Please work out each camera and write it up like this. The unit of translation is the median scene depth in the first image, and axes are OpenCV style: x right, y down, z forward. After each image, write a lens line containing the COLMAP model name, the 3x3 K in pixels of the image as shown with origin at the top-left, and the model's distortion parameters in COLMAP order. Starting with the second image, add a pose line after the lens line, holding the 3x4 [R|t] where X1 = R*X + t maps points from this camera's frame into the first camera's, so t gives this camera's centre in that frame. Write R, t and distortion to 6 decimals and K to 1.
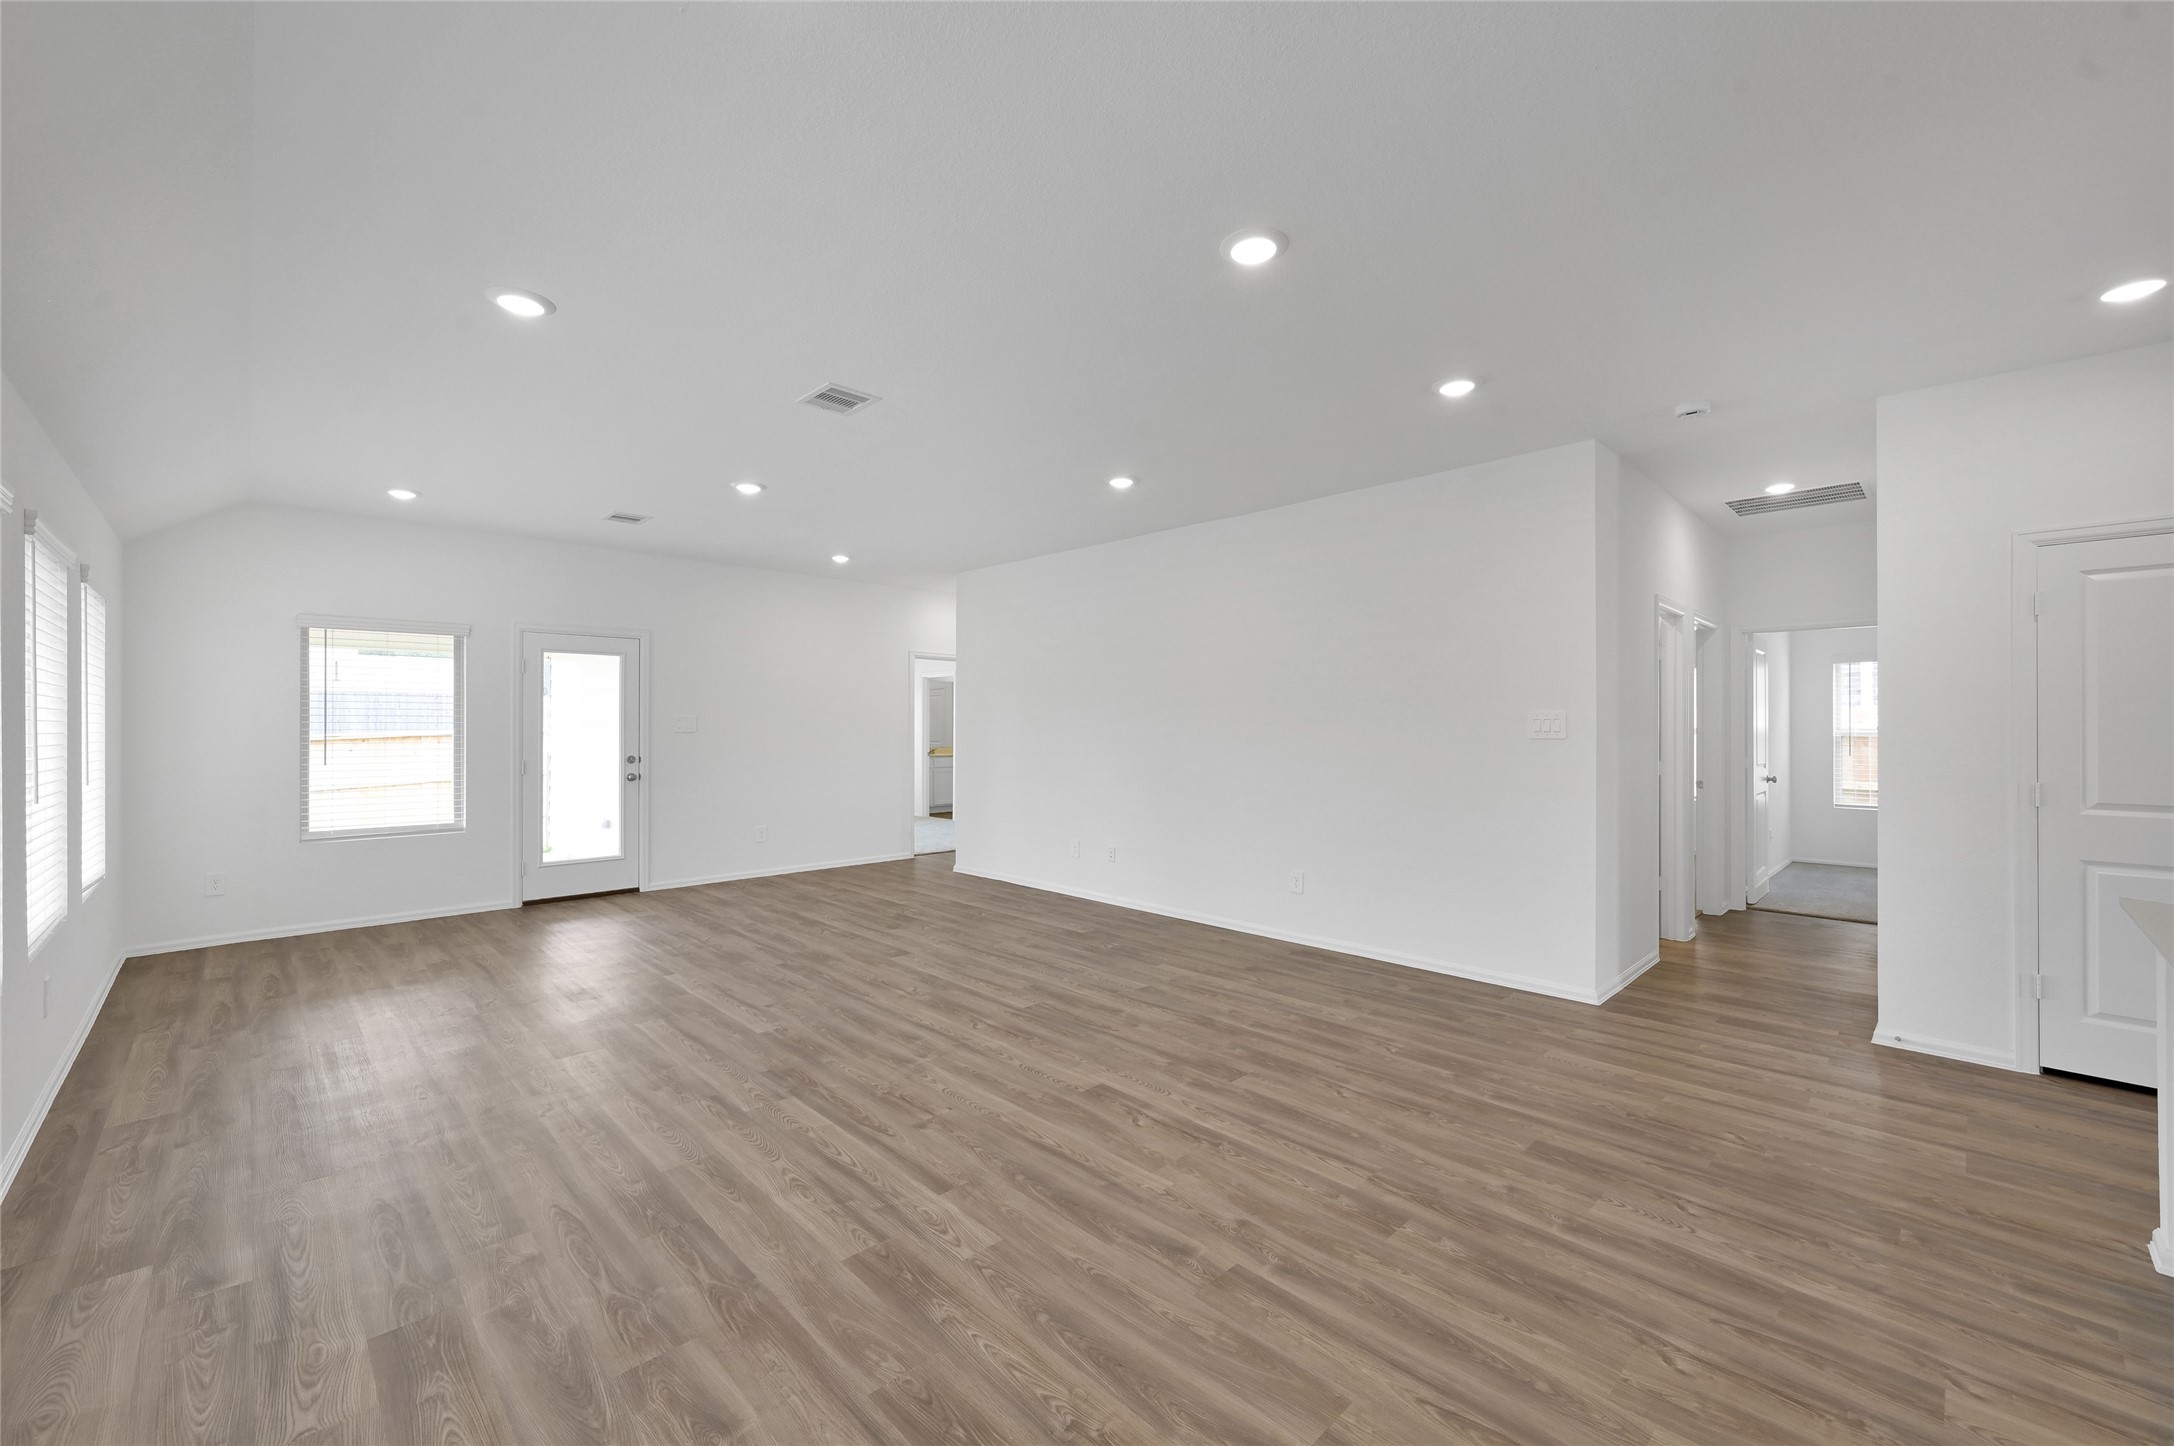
lens RADIAL K [[868.5, 0, 1088.3], [0, 868.5, 712.5], [0, 0, 1]] dist [0.006984, 0.000741]
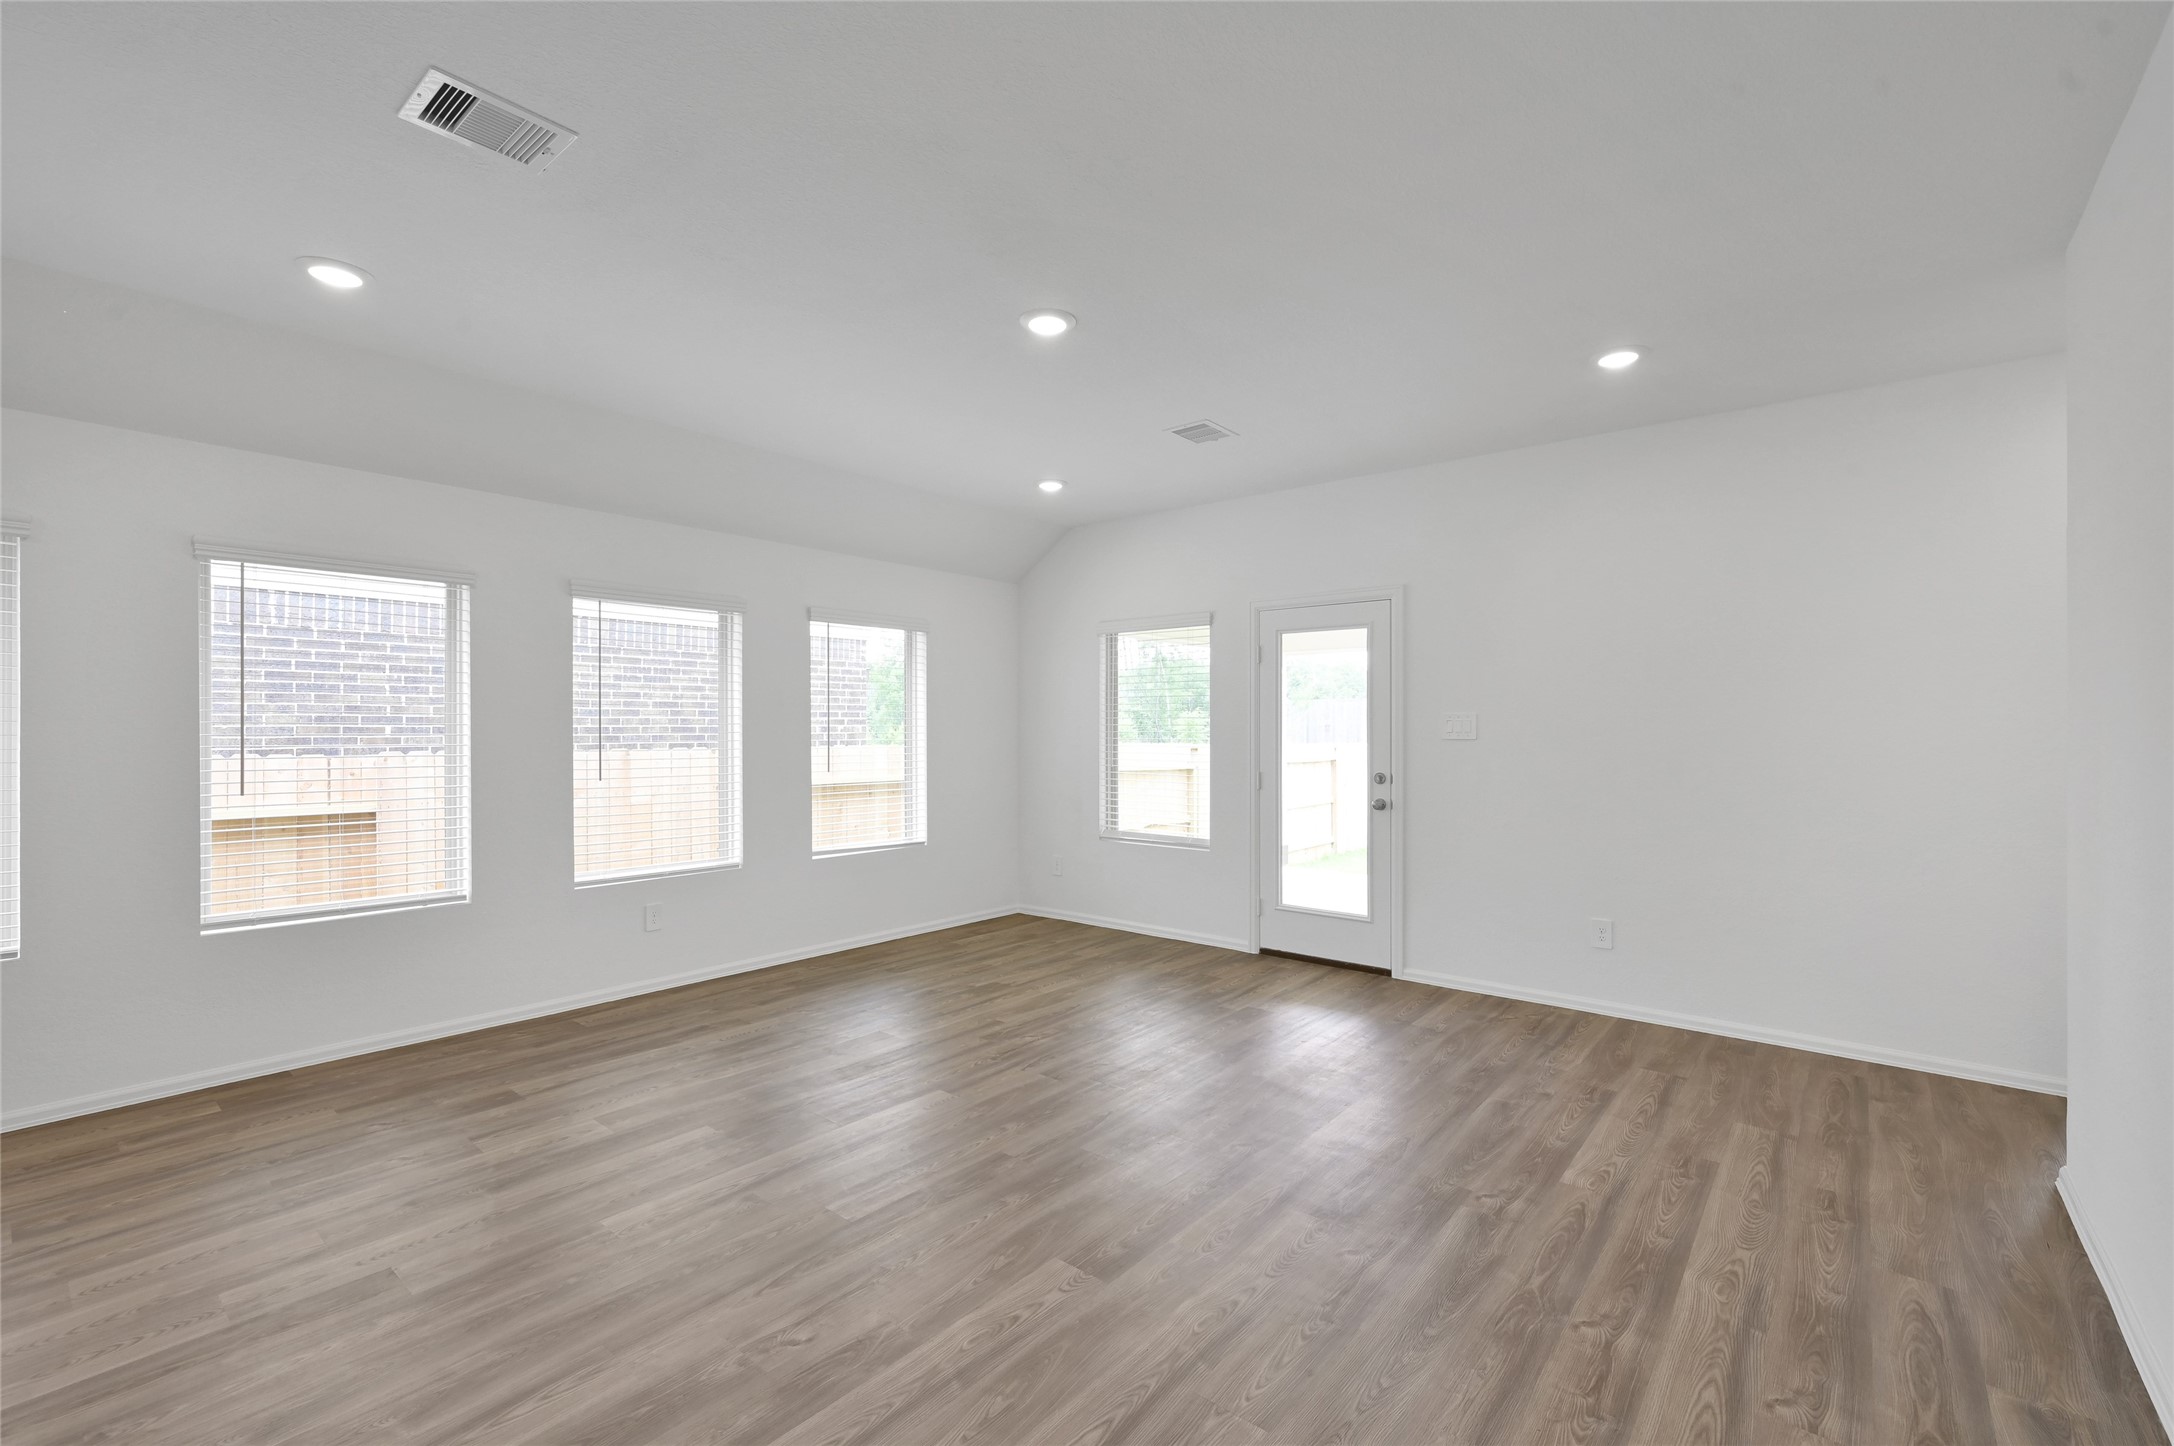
lens RADIAL K [[928.7, 0, 1077.6], [0, 928.7, 736.8], [0, 0, 1]] dist [0.001224, 0.000538]
pose [[0.097738, 0.006136, -0.995193, 0.245332], [0.014315, 0.999869, 0.007571, 0.018650], [0.995109, -0.014986, 0.097638, 1.018658]]
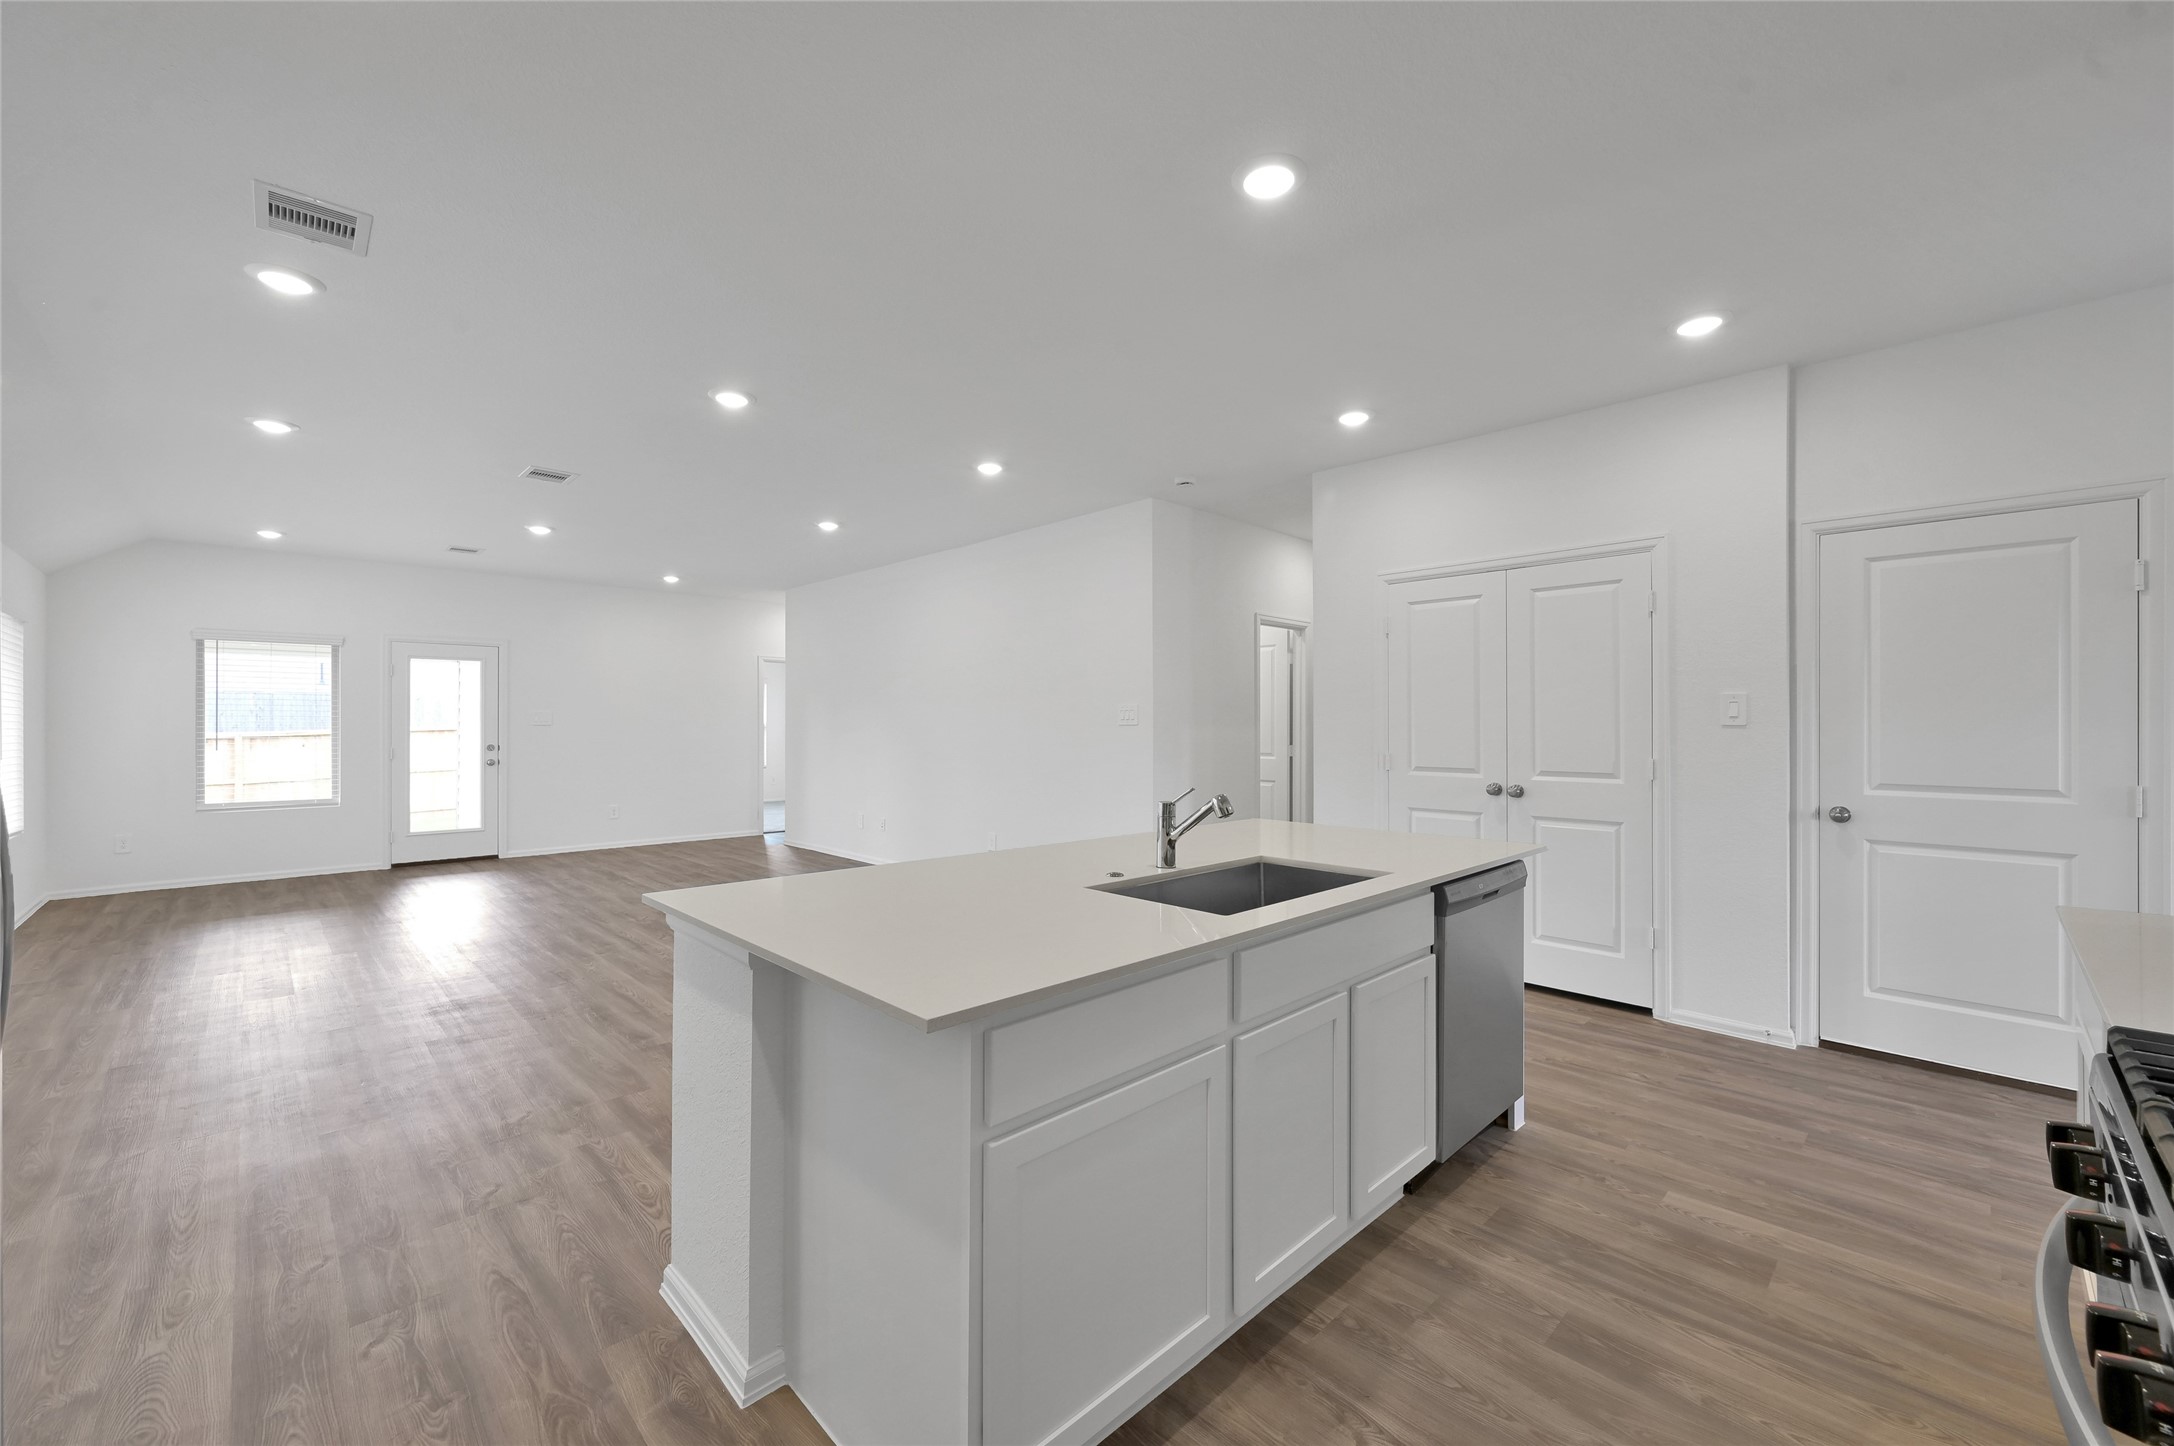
lens RADIAL K [[868.5, 0, 1088.0], [0, 868.5, 713.9], [0, 0, 1]] dist [0.006984, 0.000741]
pose [[0.999993, -0.002226, -0.002885, 0.434393], [0.002237, 0.999991, 0.003667, 0.007483], [0.002877, -0.003673, 0.999989, -0.281682]]
